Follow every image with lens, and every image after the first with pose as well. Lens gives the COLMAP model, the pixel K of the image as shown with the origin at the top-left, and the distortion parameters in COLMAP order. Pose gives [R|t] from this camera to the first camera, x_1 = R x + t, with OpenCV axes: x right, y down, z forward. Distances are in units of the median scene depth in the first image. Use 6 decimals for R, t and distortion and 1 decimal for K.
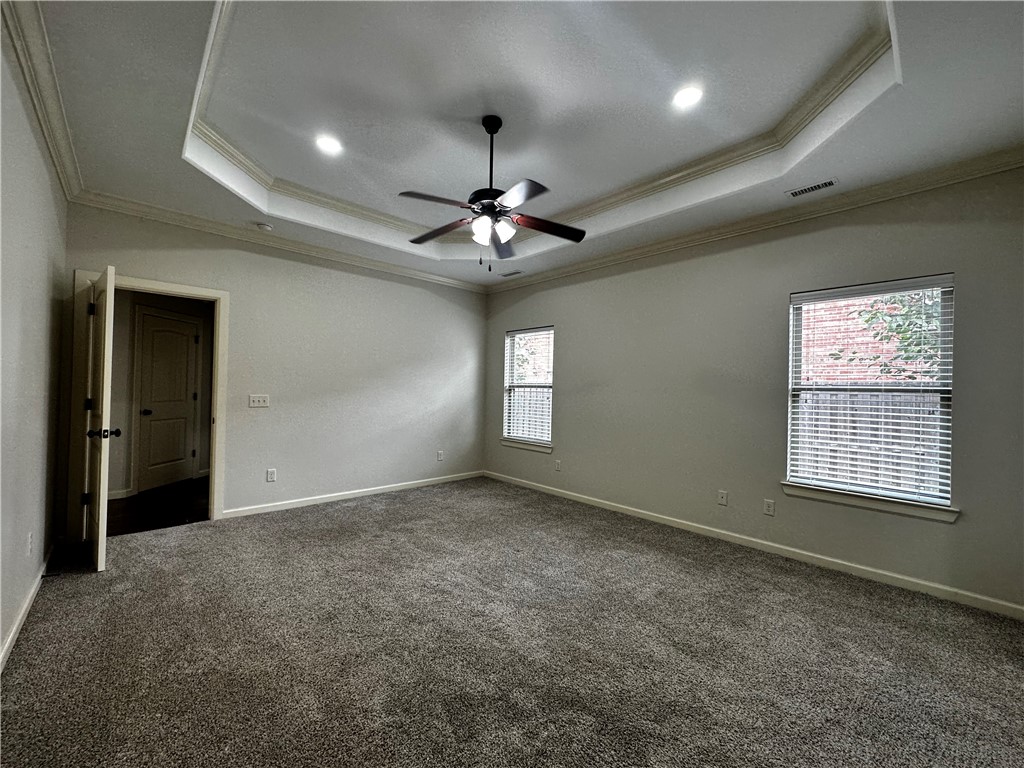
lens RADIAL K [[407.9, 0, 512.0], [0, 407.9, 384.0], [0, 0, 1]] dist [-0.002056, 0.000049]
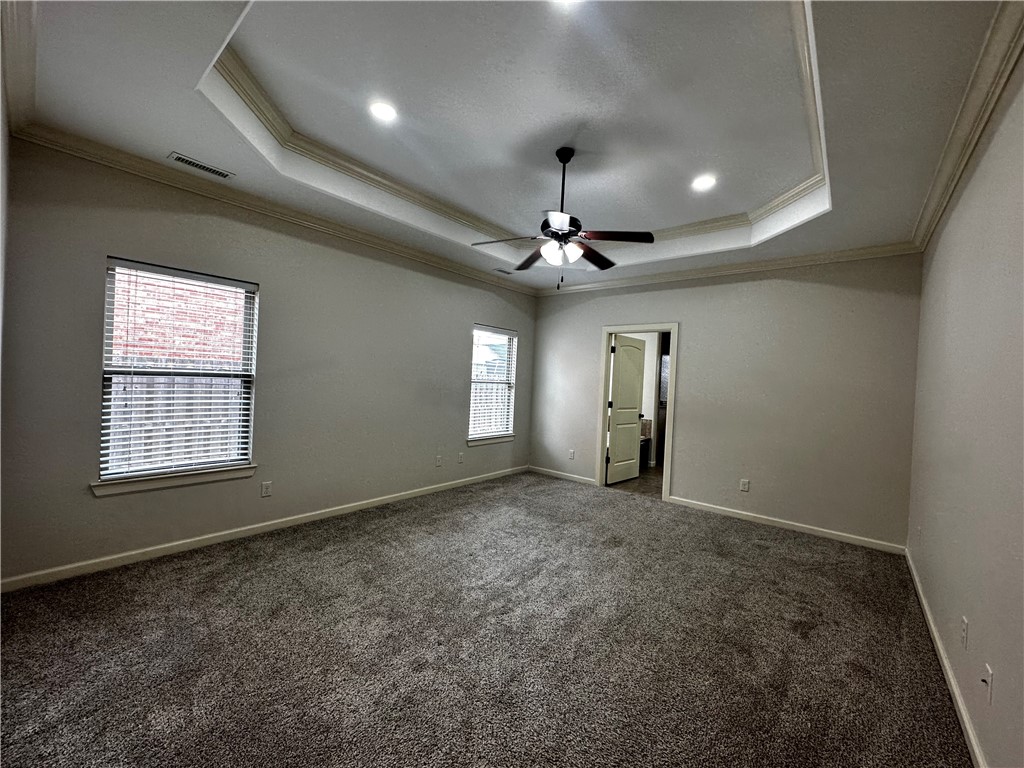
lens RADIAL K [[408.2, 0, 512.2], [0, 408.2, 394.9], [0, 0, 1]] dist [-0.000663, 0.000016]
pose [[-0.121511, -0.043558, 0.991634, -0.582944], [-0.035078, 0.998601, 0.039566, -0.004129], [-0.991970, -0.029977, -0.122869, 0.629402]]
